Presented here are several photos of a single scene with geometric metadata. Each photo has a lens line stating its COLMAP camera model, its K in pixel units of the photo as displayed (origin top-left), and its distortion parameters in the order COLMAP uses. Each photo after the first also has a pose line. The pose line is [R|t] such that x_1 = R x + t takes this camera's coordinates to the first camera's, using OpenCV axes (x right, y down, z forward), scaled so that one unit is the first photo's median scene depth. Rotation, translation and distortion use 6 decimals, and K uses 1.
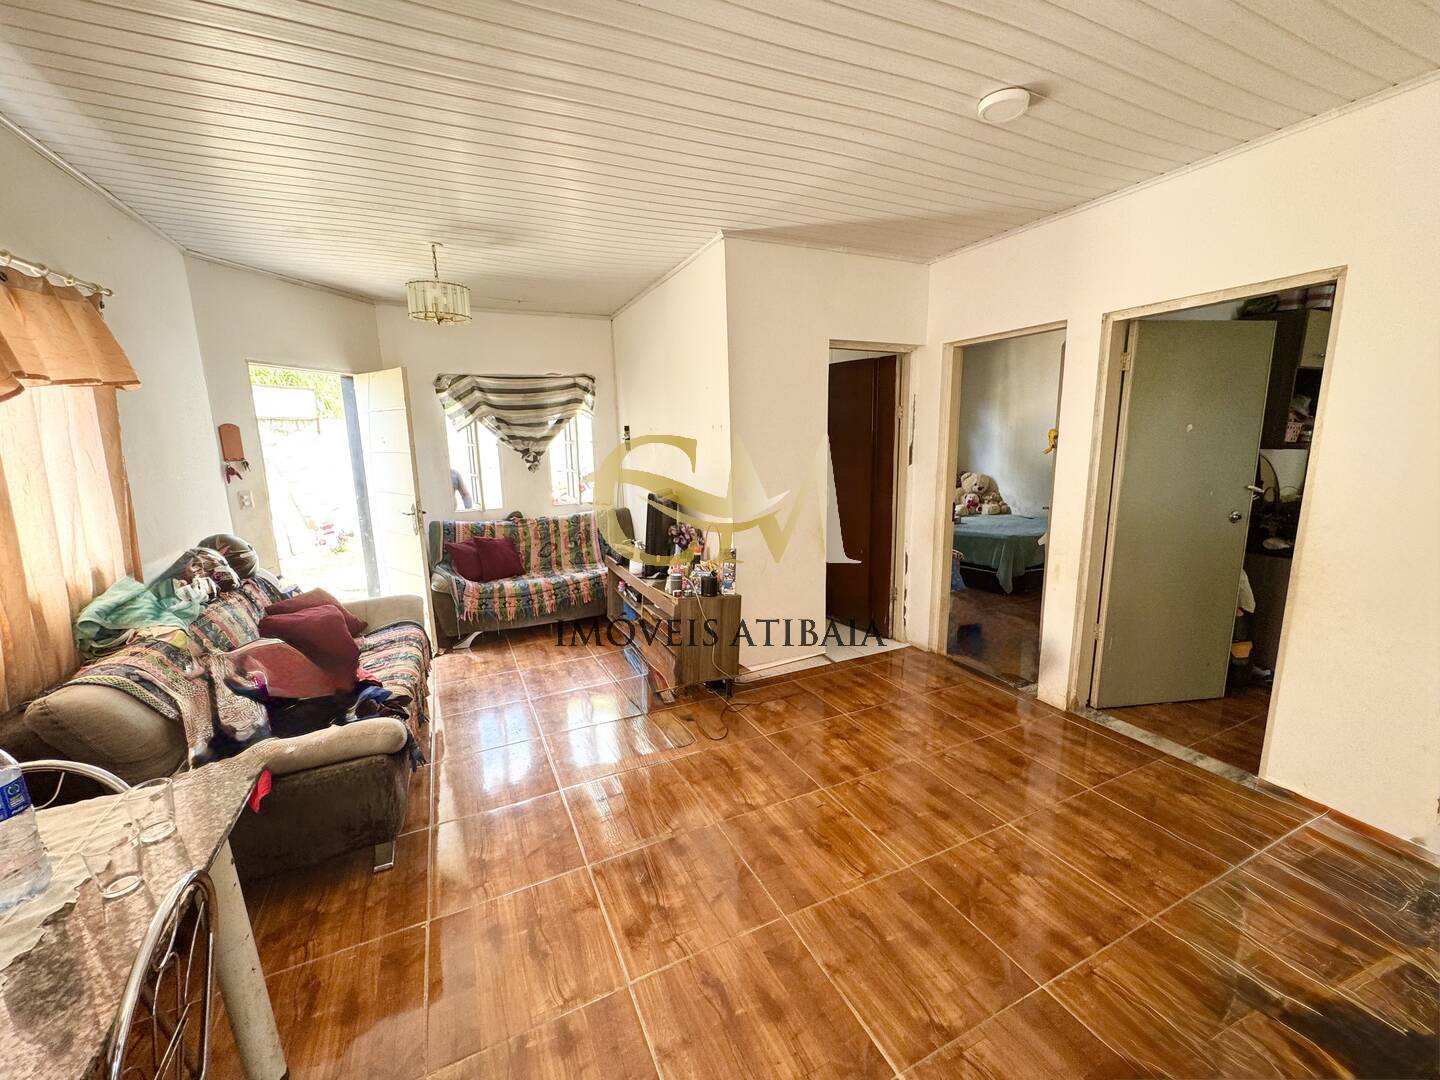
lens RADIAL K [[576.7, 0, 719.2], [0, 576.7, 538.4], [0, 0, 1]] dist [-0.000569, 0.000109]
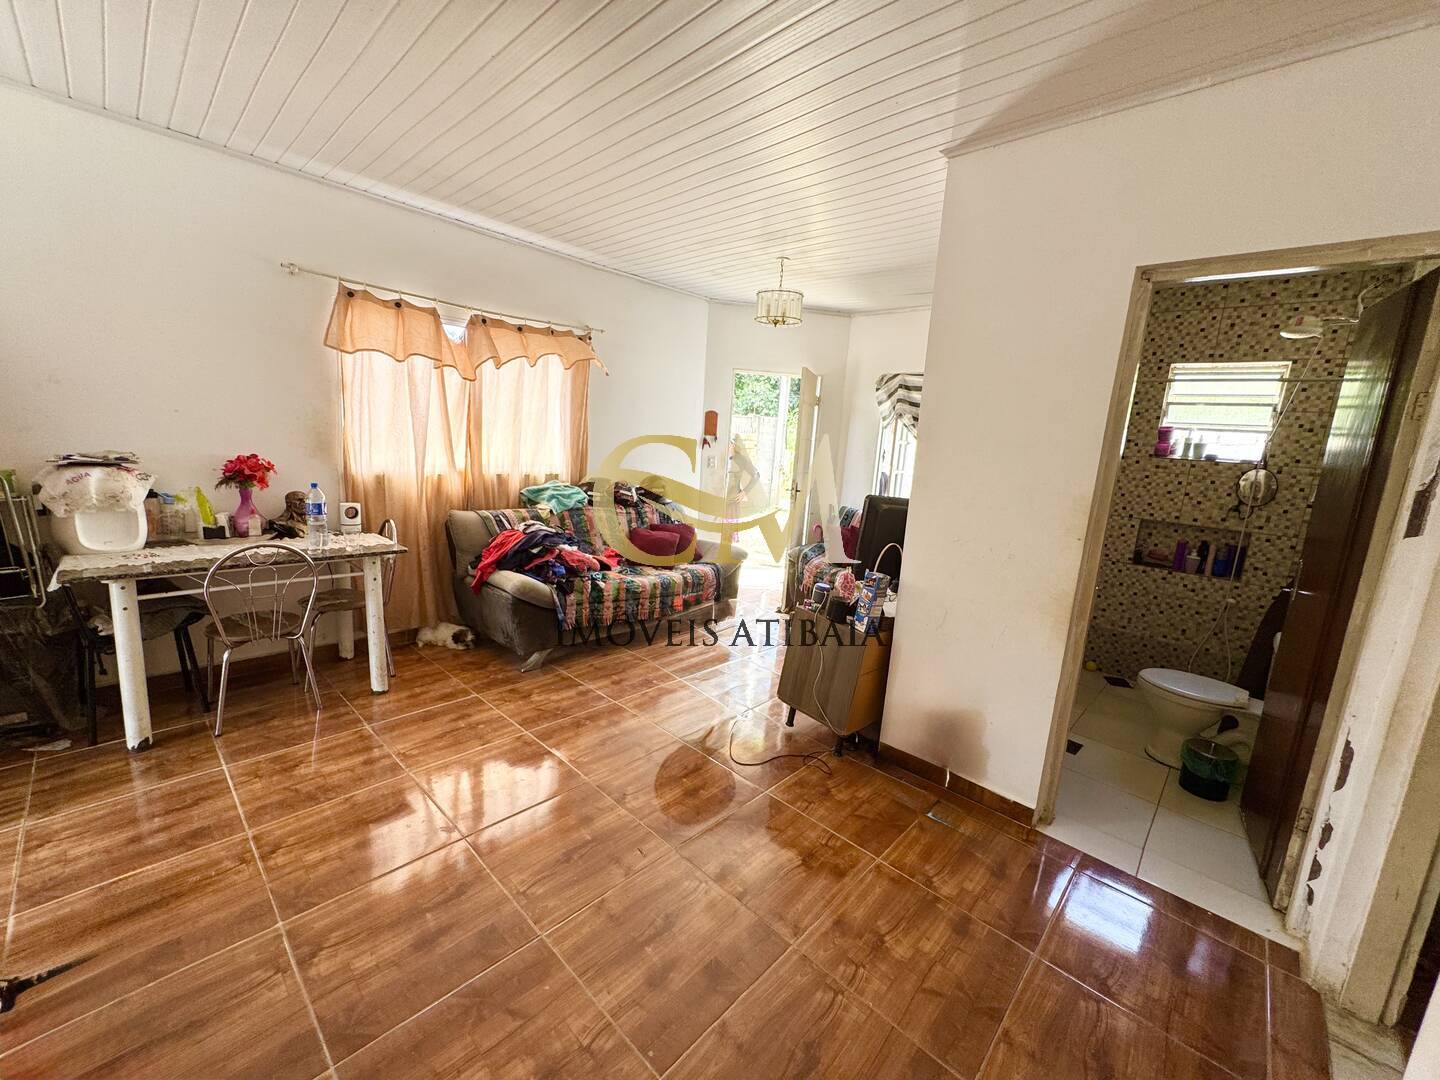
lens RADIAL K [[576.7, 0, 719.3], [0, 576.7, 538.7], [0, 0, 1]] dist [-0.000569, 0.000109]
pose [[0.356480, 0.209436, -0.910527, 0.679932], [-0.239459, 0.962480, 0.127635, -0.081354], [0.903095, 0.172535, 0.393256, 0.536261]]
